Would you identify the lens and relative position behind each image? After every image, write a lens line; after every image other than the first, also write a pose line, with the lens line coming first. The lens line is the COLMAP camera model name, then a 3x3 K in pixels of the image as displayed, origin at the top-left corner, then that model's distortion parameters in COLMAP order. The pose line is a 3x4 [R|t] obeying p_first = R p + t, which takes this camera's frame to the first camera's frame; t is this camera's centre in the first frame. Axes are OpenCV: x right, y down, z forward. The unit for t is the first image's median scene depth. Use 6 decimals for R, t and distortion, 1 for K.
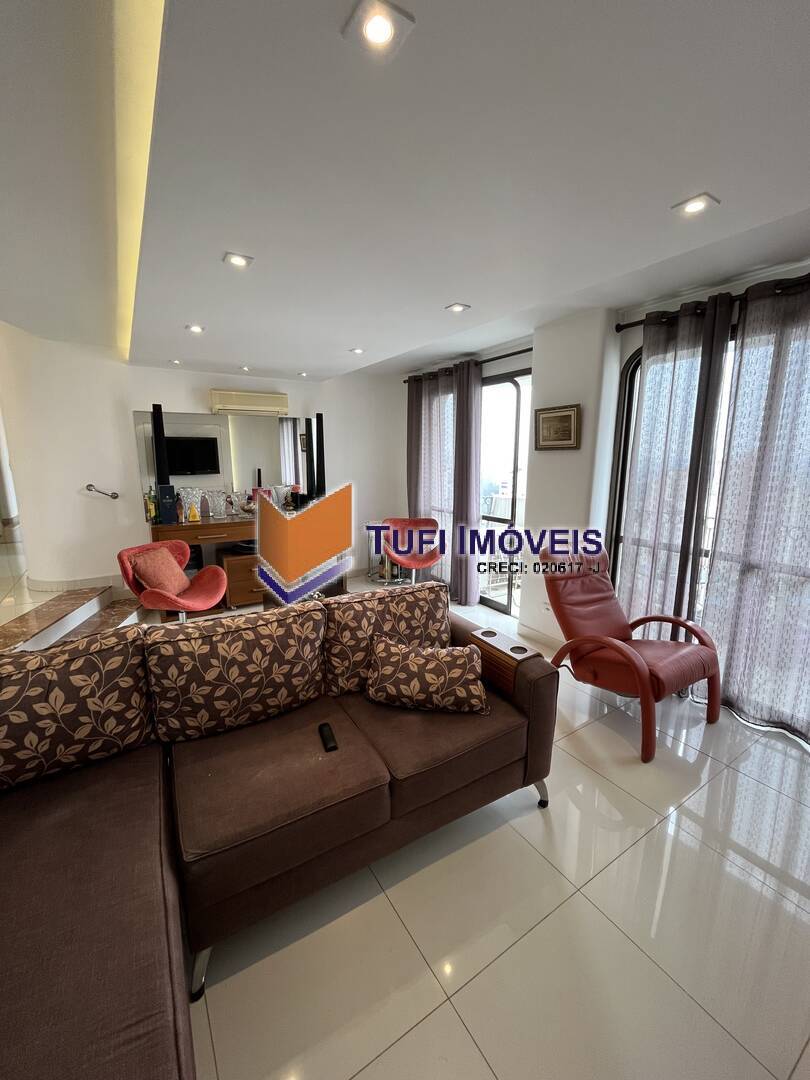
lens RADIAL K [[437.8, 0, 404.1], [0, 437.8, 536.3], [0, 0, 1]] dist [-0.000973, 0.000017]
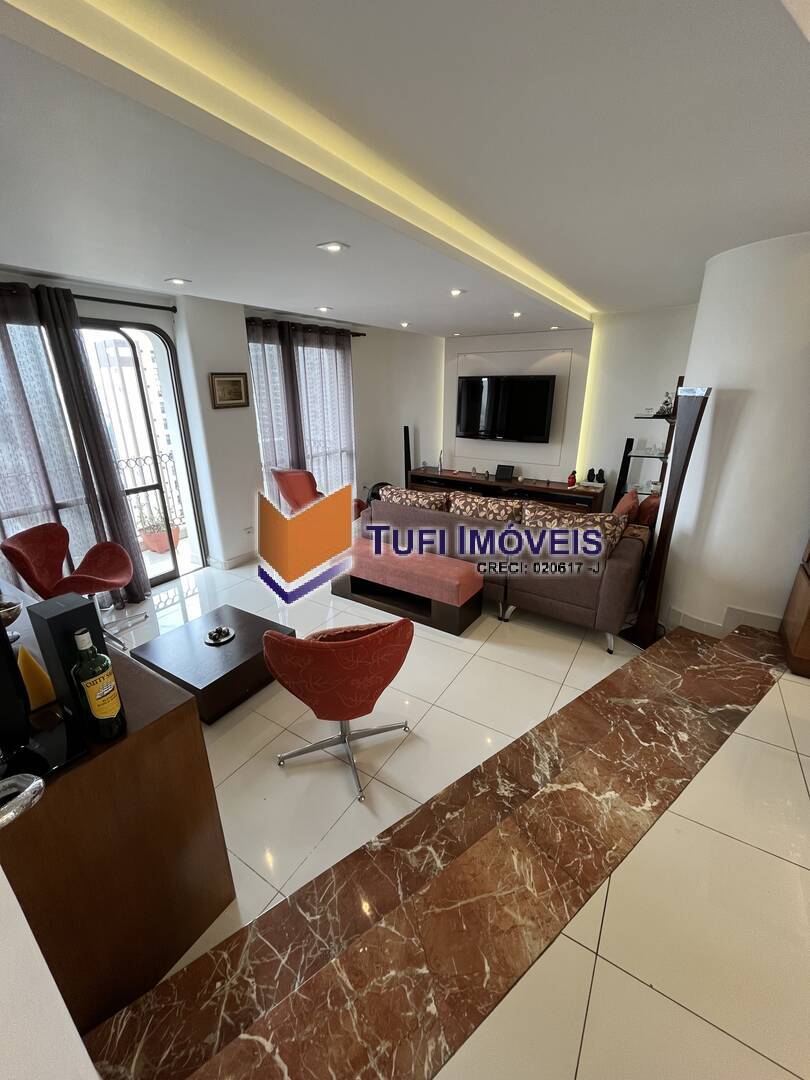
lens RADIAL K [[437.8, 0, 404.3], [0, 437.8, 539.2], [0, 0, 1]] dist [-0.000973, 0.000017]
pose [[-0.427129, -0.310603, 0.849168, -0.974479], [0.166291, 0.896143, 0.411429, -0.271113], [-0.888768, 0.316943, -0.331118, 1.011931]]
